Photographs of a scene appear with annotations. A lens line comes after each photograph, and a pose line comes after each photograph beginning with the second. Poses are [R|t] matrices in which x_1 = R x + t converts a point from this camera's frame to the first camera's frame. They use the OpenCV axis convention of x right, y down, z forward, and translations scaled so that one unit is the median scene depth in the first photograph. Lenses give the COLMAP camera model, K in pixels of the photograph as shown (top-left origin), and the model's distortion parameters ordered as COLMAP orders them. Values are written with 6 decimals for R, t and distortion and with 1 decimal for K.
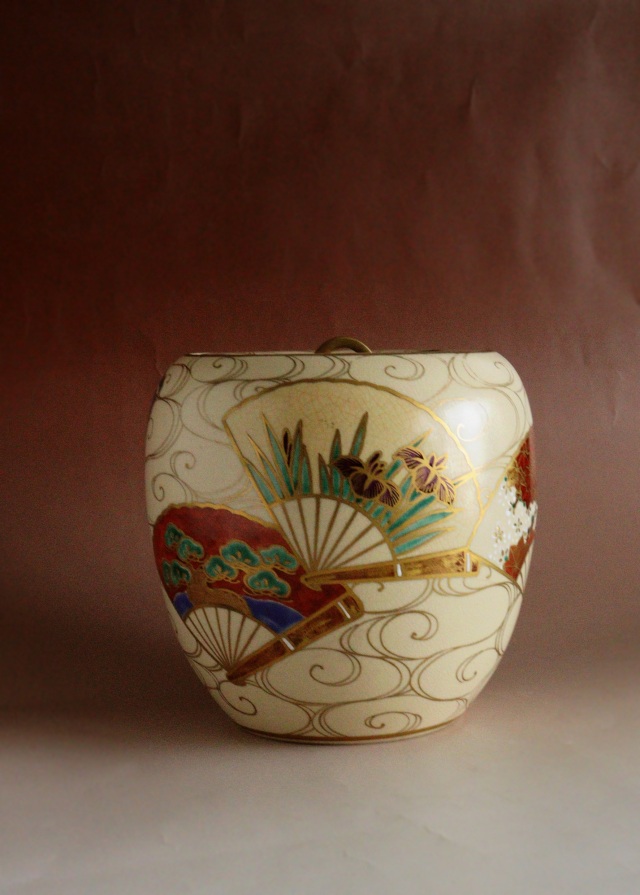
lens RADIAL K [[1479.3, 0, 355.3], [0, 1479.3, 430.5], [0, 0, 1]] dist [0.003199, 0.000000]
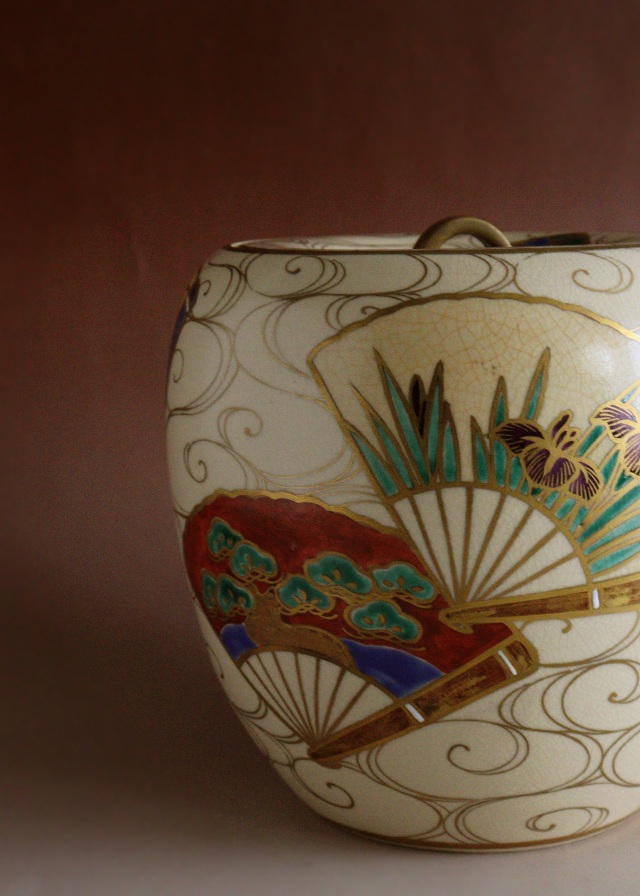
lens RADIAL K [[1611.1, 0, 322.6], [0, 1611.1, 439.4], [0, 0, 1]] dist [0.111026, 0.000000]
pose [[0.999659, -0.010967, 0.023717, -0.099648], [0.008650, 0.995376, 0.095660, -0.038504], [-0.024656, -0.095422, 0.995131, 0.323874]]
